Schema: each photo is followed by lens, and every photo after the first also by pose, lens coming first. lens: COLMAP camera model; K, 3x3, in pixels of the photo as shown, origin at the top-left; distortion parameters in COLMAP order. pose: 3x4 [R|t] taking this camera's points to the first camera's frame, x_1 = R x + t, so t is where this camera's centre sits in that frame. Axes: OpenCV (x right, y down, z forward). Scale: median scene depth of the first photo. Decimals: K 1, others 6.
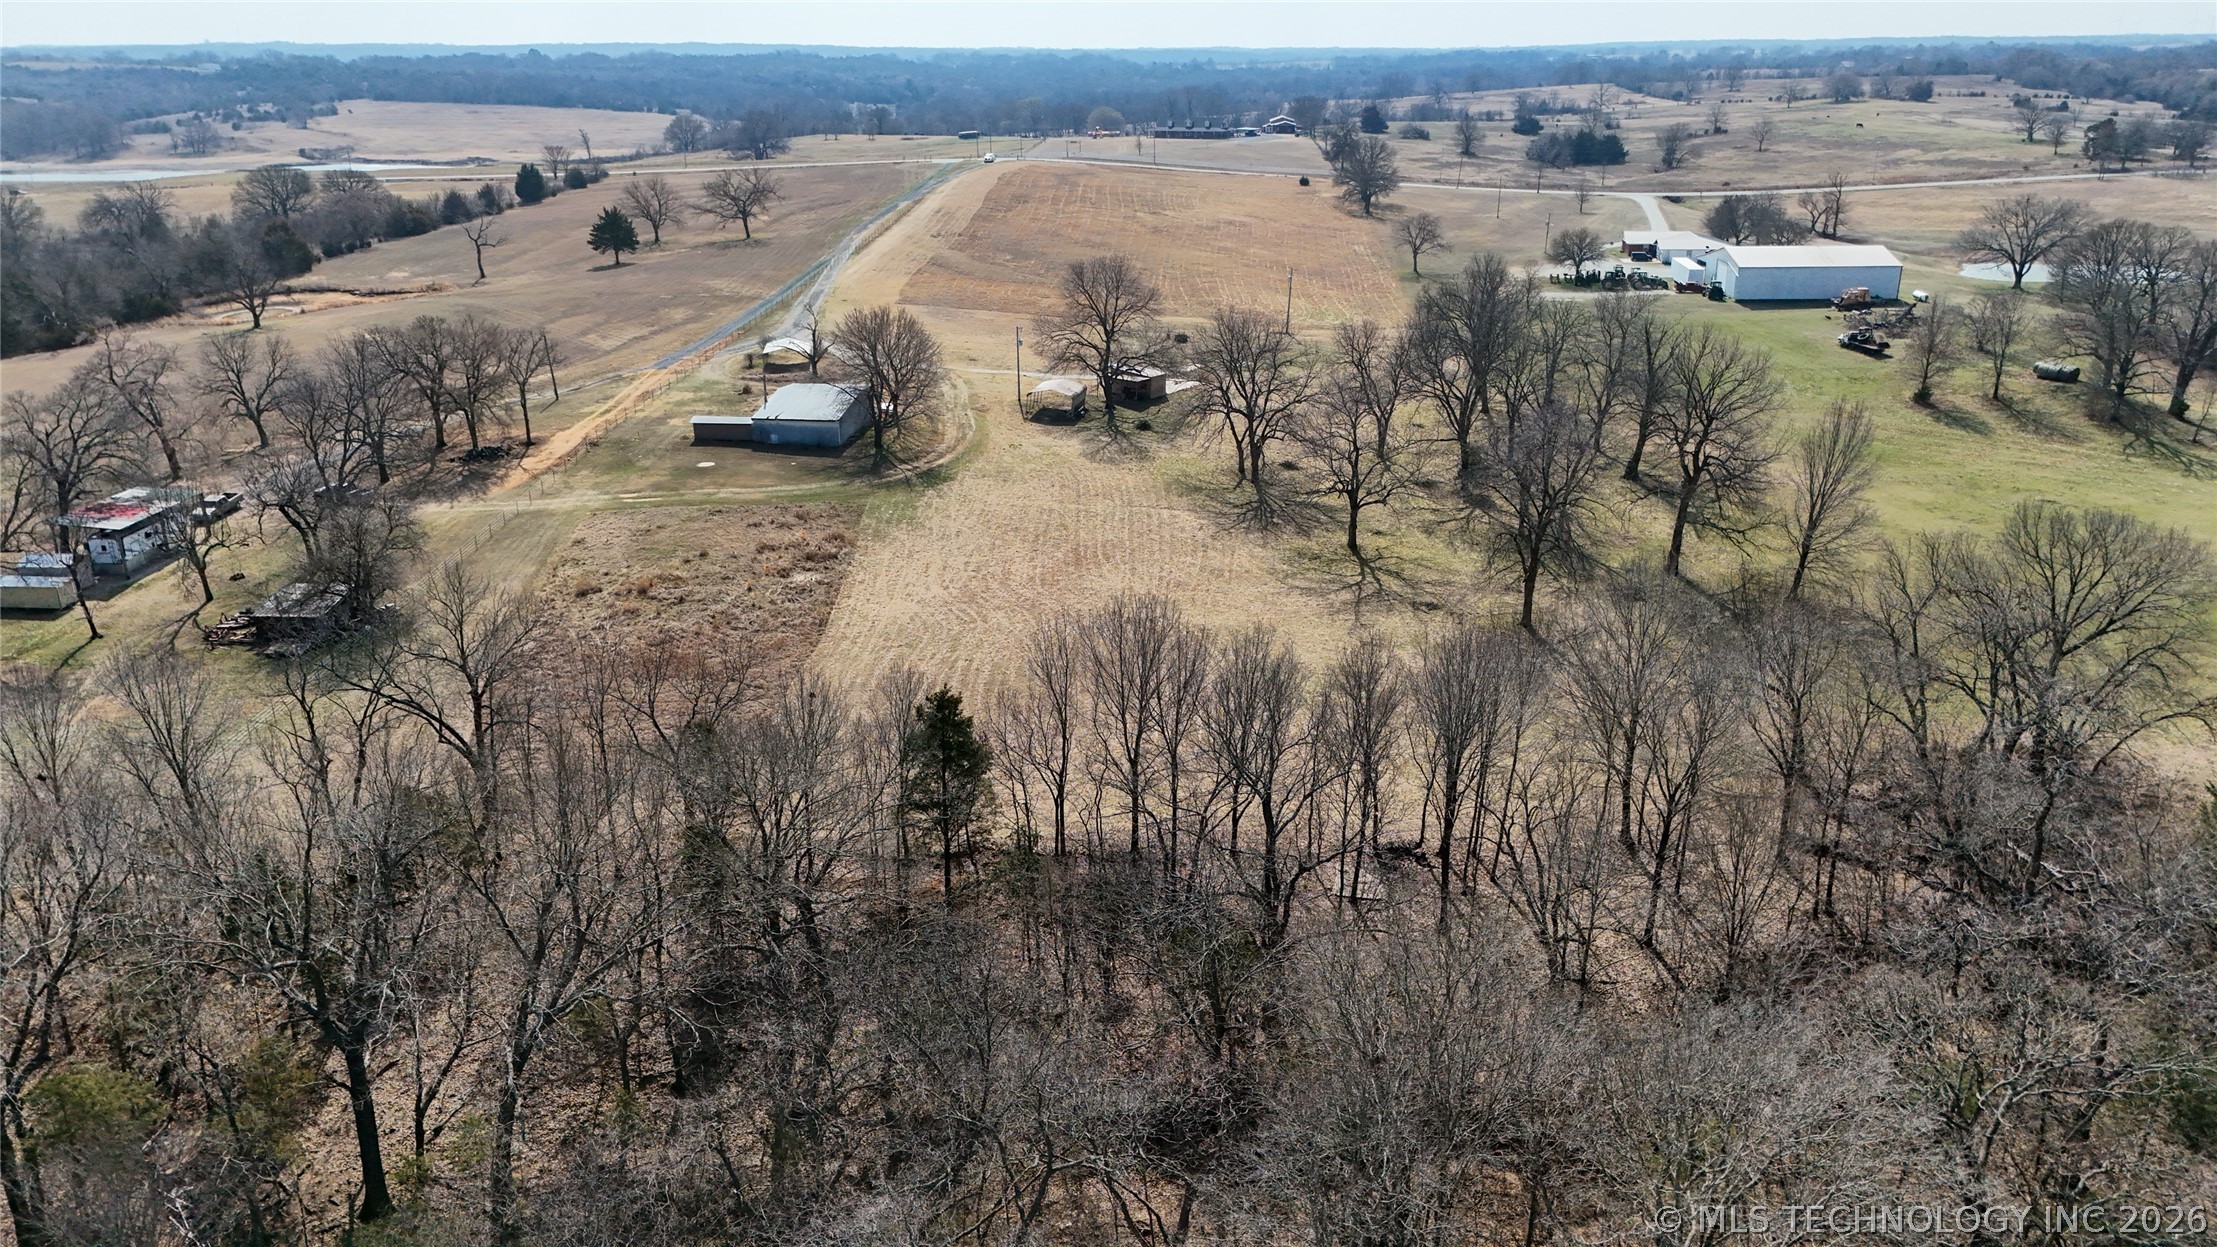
lens RADIAL K [[1627.6, 0, 1112.3], [0, 1627.6, 630.2], [0, 0, 1]] dist [0.081276, -0.082123]
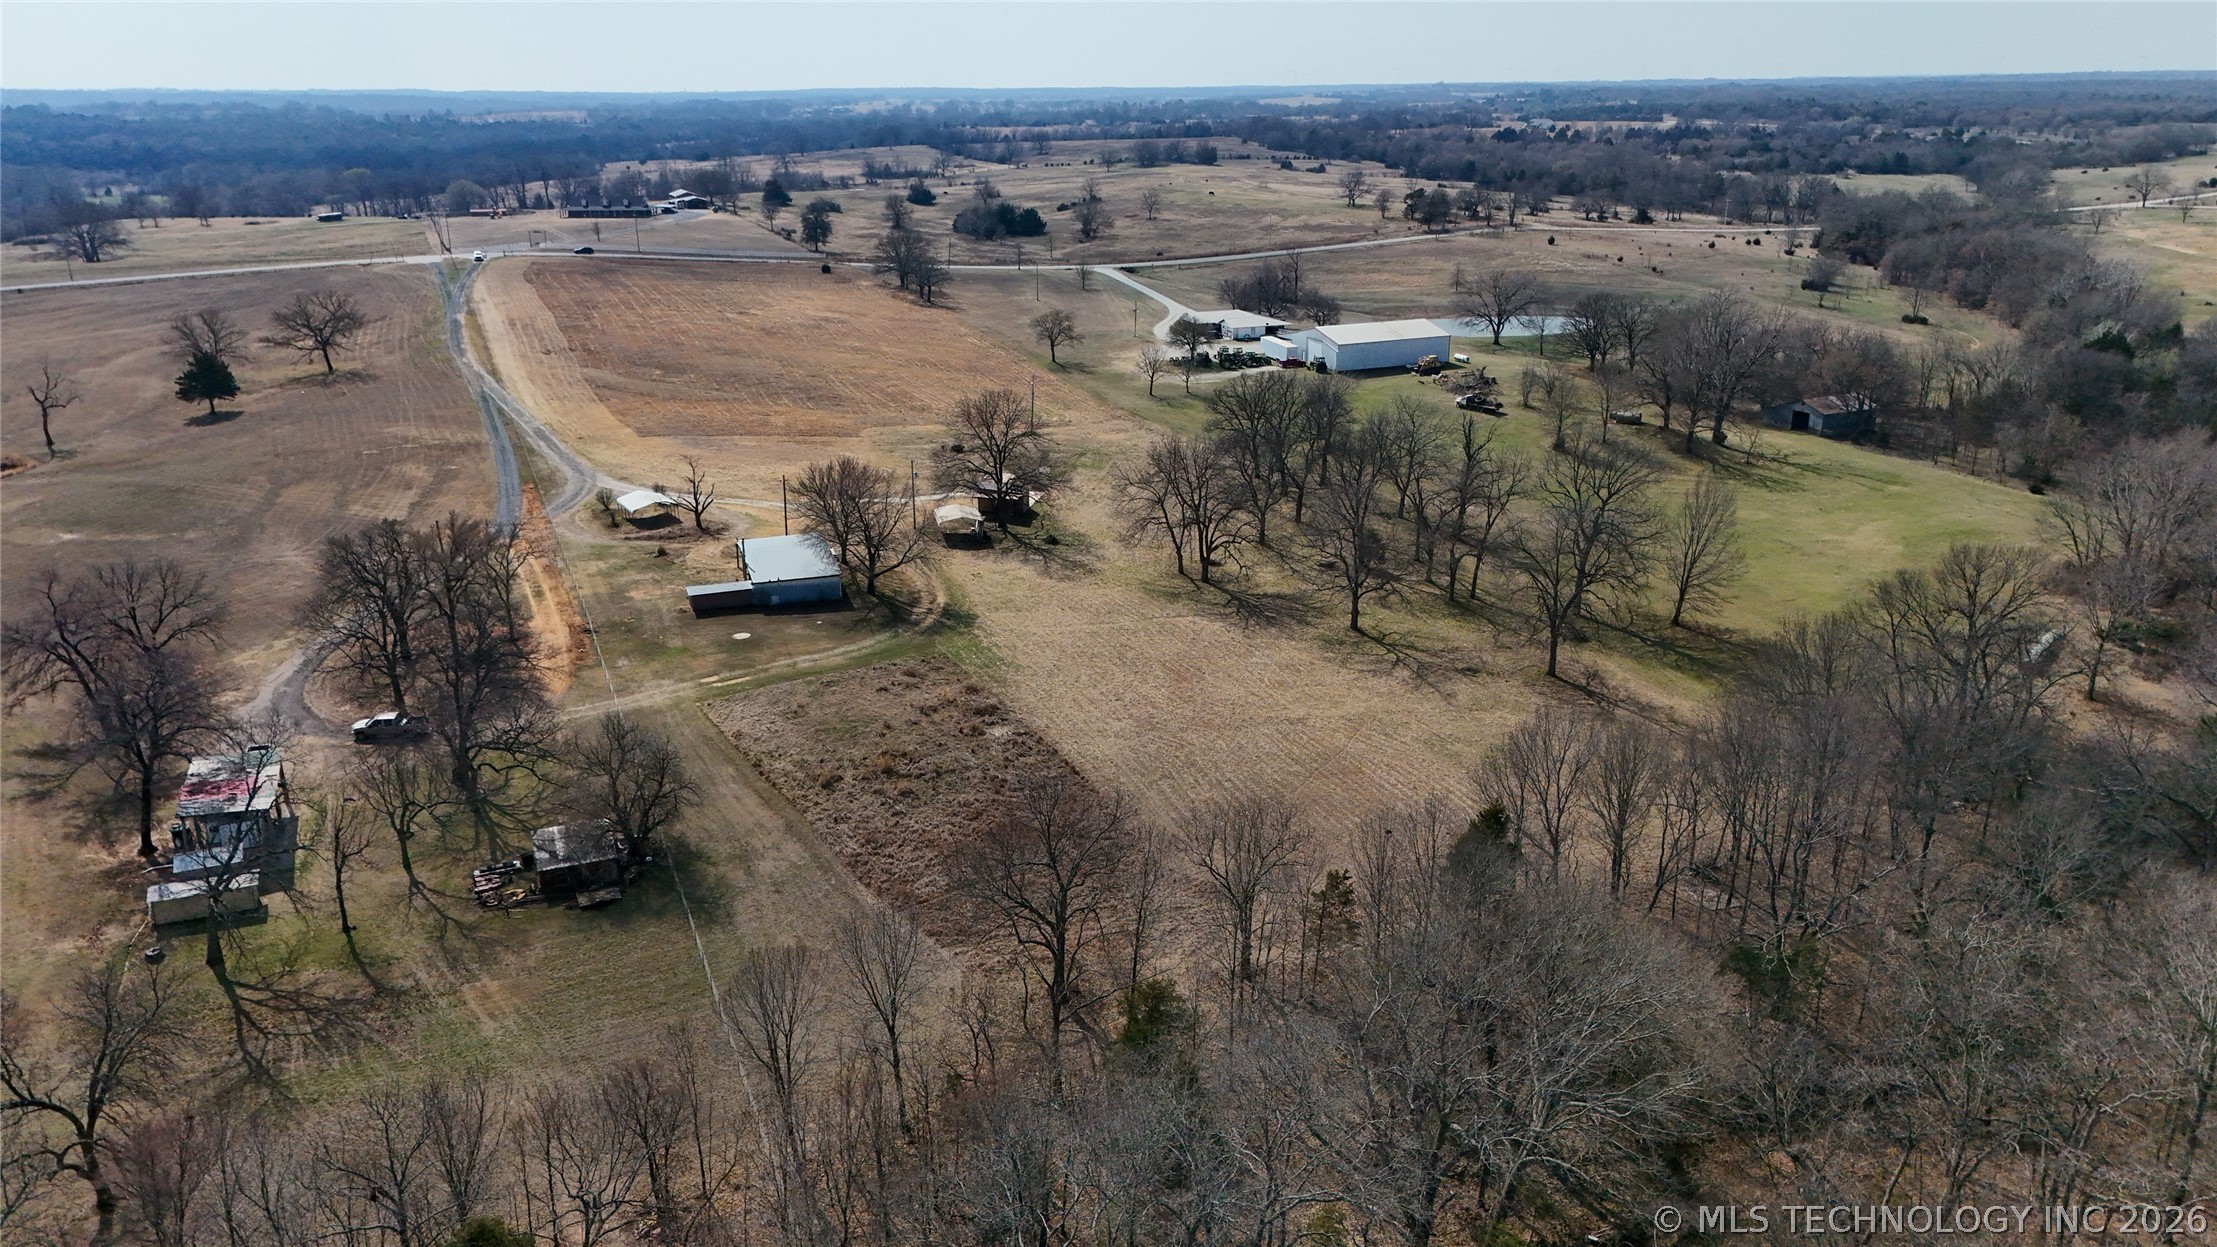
lens RADIAL K [[1627.6, 0, 1112.3], [0, 1627.6, 630.2], [0, 0, 1]] dist [0.081276, -0.082123]
pose [[0.900797, -0.138564, 0.411539, -0.260024], [0.148521, 0.988878, 0.007862, -0.045143], [-0.408051, 0.054040, 0.911358, -0.001343]]
